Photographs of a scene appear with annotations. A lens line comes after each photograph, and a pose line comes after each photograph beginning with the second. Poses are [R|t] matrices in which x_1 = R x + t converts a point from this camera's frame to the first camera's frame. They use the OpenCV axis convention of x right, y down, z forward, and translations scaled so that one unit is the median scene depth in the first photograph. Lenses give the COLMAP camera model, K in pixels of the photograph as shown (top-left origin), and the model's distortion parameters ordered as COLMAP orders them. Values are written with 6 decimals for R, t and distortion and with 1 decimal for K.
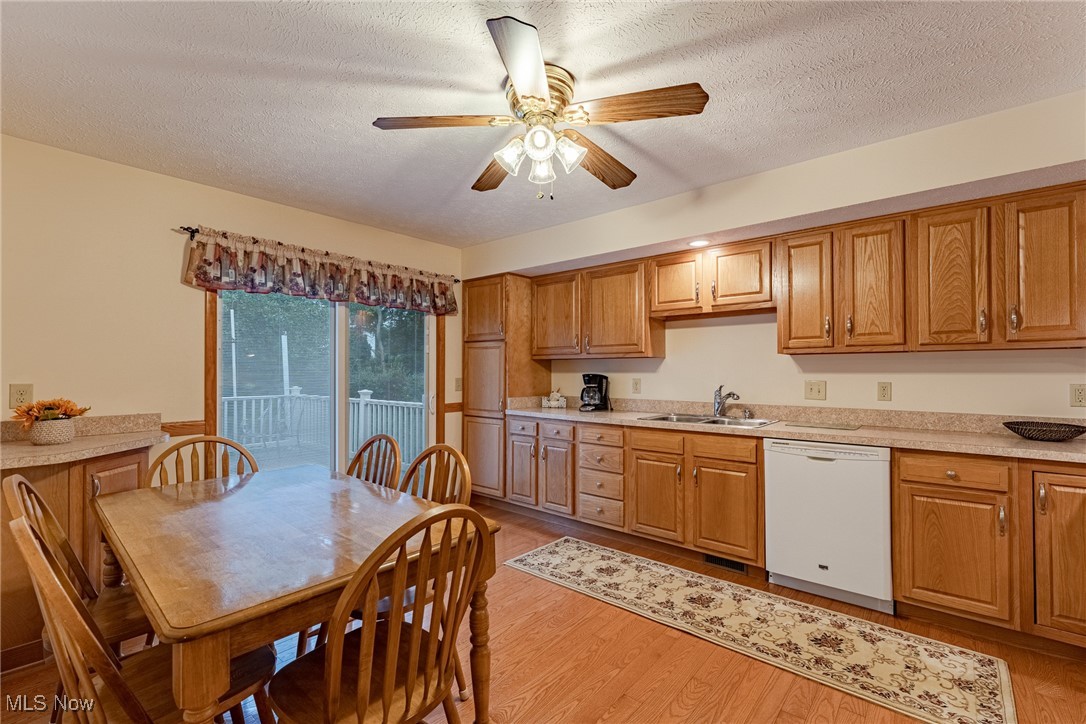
lens RADIAL K [[480.7, 0, 542.3], [0, 480.7, 369.7], [0, 0, 1]] dist [-0.003609, 0.000462]
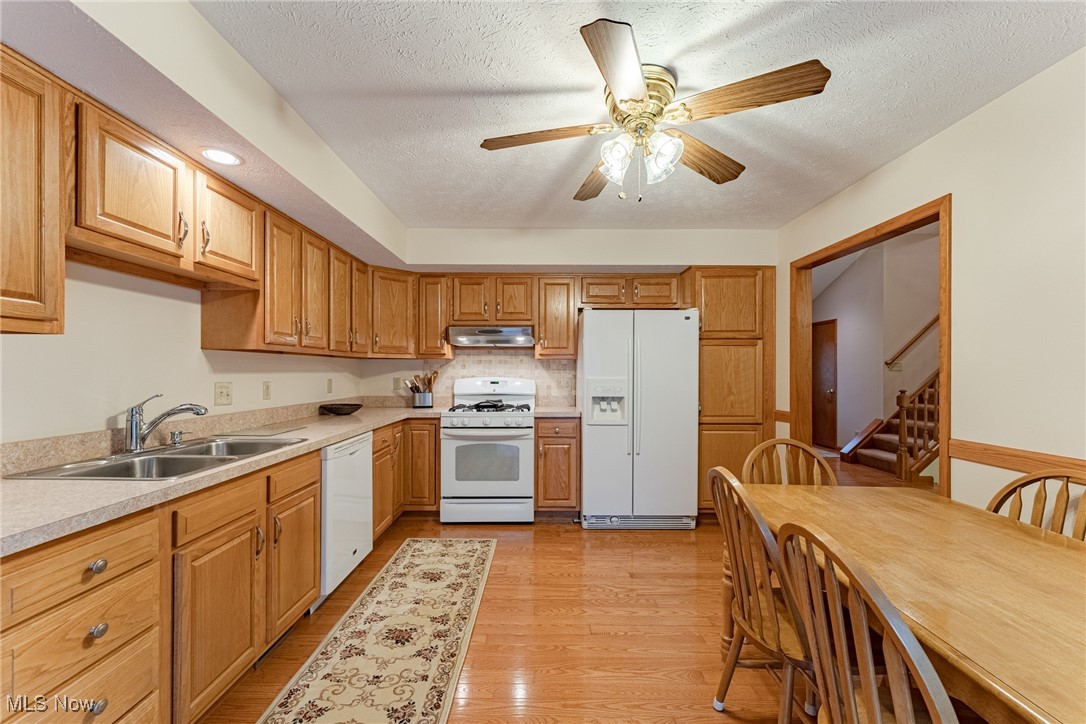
lens RADIAL K [[440.2, 0, 524.9], [0, 440.2, 373.1], [0, 0, 1]] dist [0.004760, 0.000259]
pose [[-0.629601, -0.004613, 0.776905, -0.394719], [-0.007149, 0.999974, 0.000144, 0.003130], [-0.776886, -0.005464, -0.629618, 1.218944]]
